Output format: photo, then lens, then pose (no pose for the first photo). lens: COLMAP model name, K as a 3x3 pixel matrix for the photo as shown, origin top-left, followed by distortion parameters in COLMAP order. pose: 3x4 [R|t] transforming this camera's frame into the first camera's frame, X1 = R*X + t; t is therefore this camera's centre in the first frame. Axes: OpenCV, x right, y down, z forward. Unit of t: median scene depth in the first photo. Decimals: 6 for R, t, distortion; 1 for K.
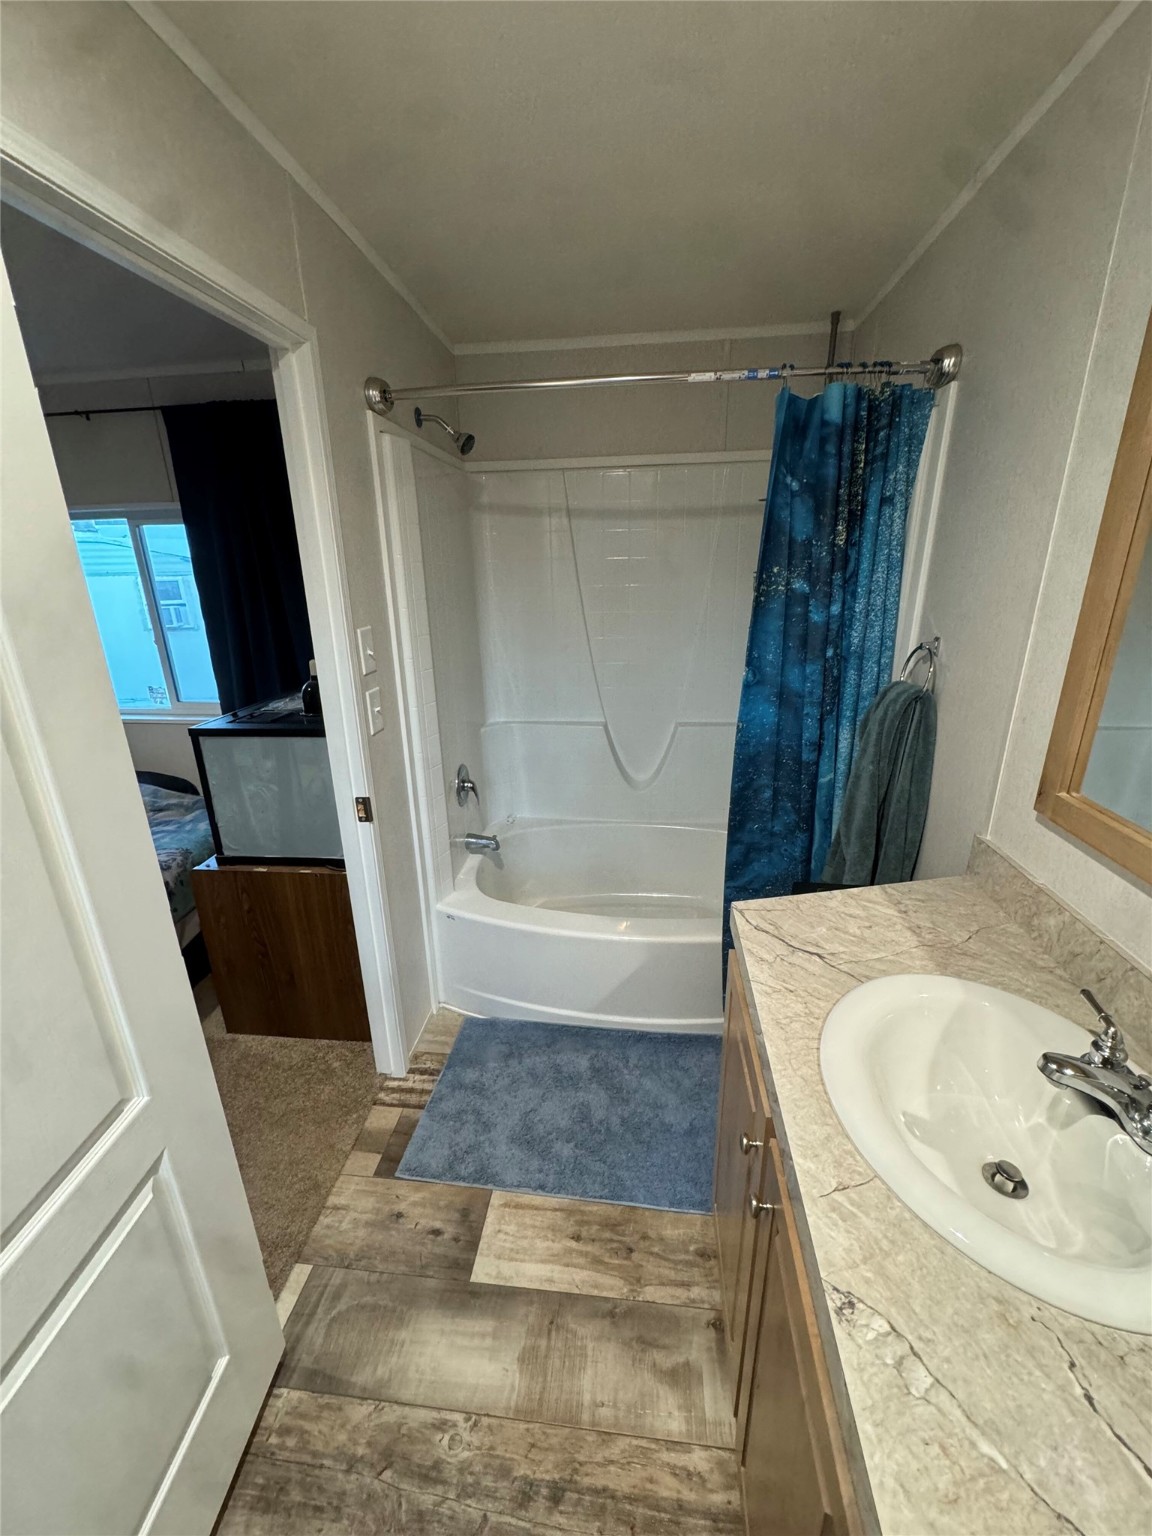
lens RADIAL K [[611.9, 0, 575.9], [0, 611.9, 767.2], [0, 0, 1]] dist [-0.003514, 0.000553]
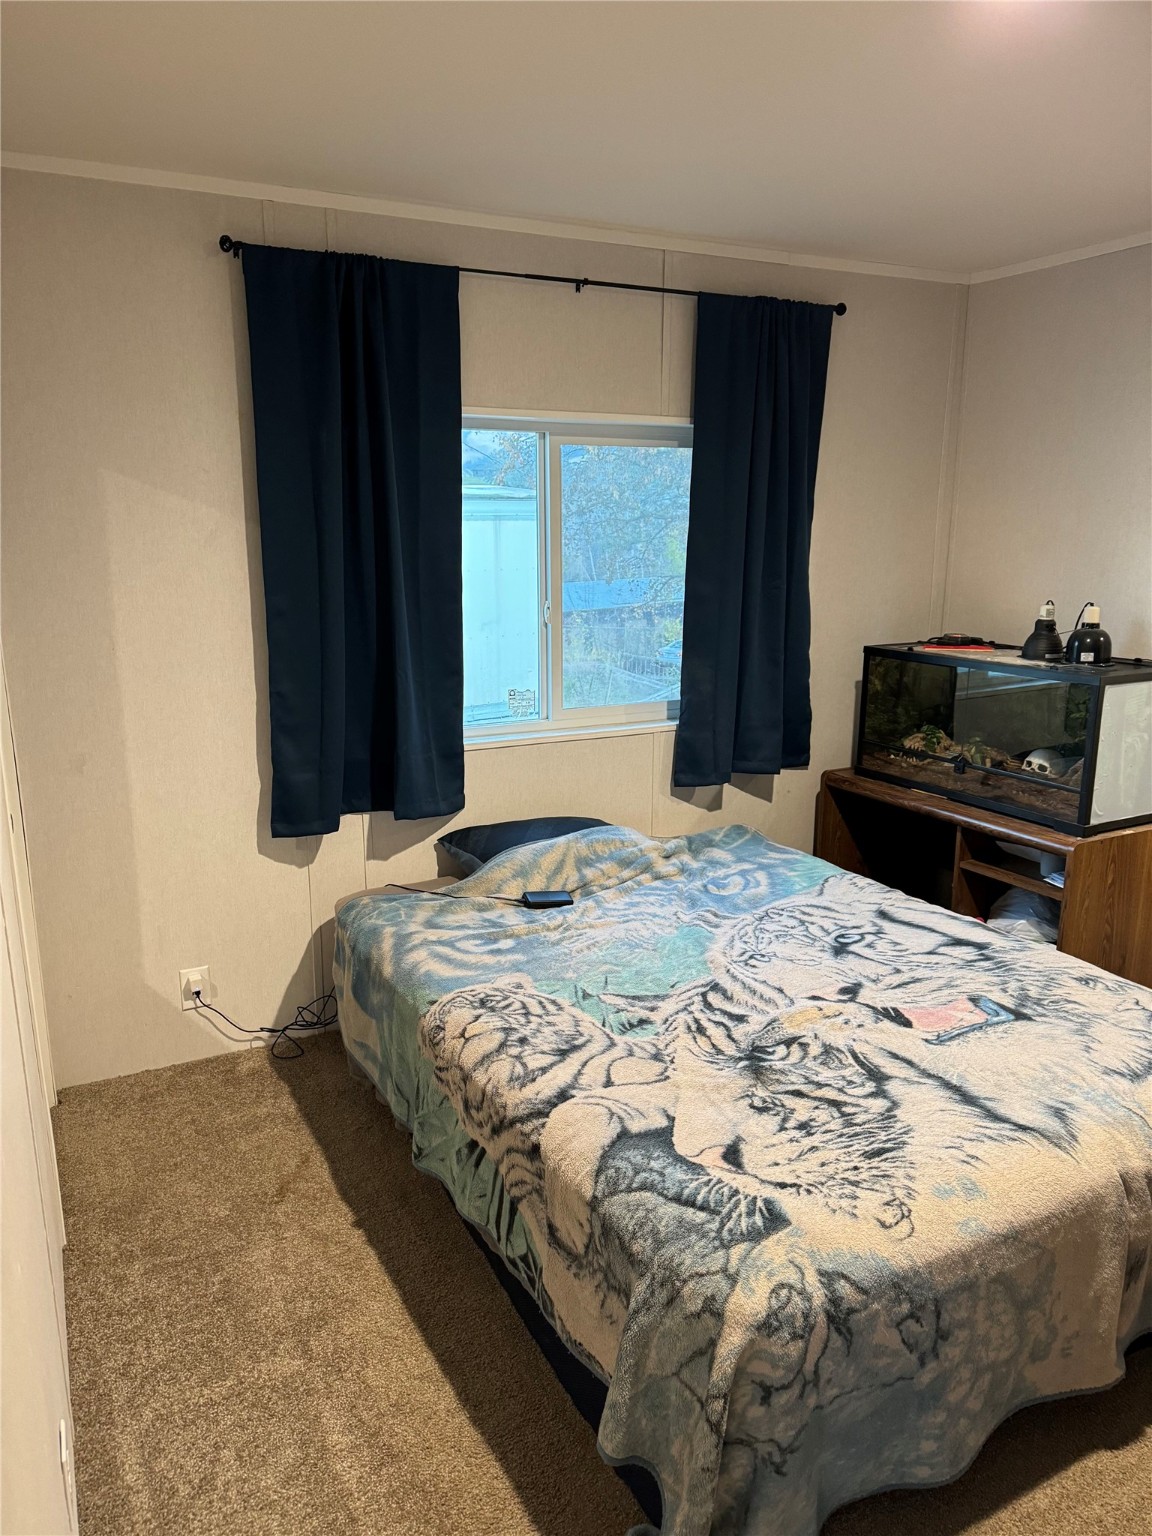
lens RADIAL K [[1066.9, 0, 567.6], [0, 1066.9, 773.0], [0, 0, 1]] dist [0.171826, -0.337260]
pose [[0.838188, -0.103657, 0.535441, -1.571018], [0.155992, 0.986322, -0.053249, 0.028099], [-0.522597, 0.128157, 0.842893, 0.045946]]
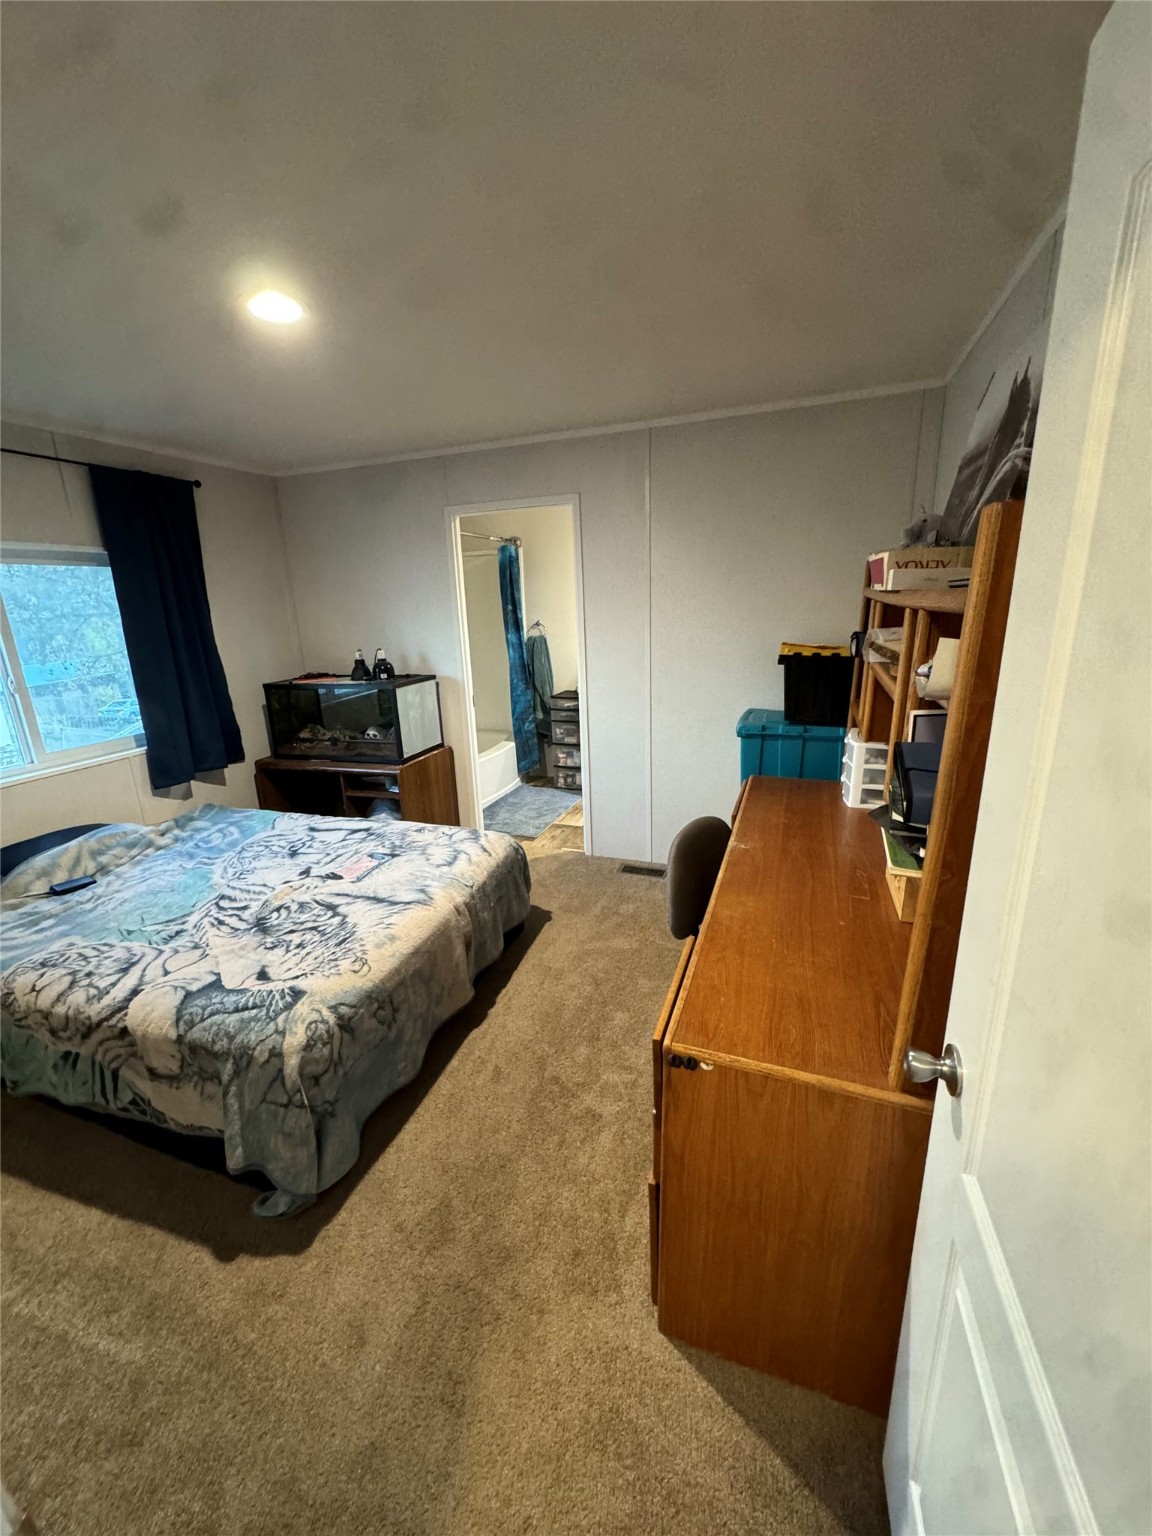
lens RADIAL K [[611.9, 0, 575.9], [0, 611.9, 767.2], [0, 0, 1]] dist [-0.003514, 0.000553]
pose [[0.233132, -0.245663, 0.940903, -1.641839], [0.338716, 0.927487, 0.158235, 0.043447], [-0.911548, 0.281810, 0.299437, 0.017867]]
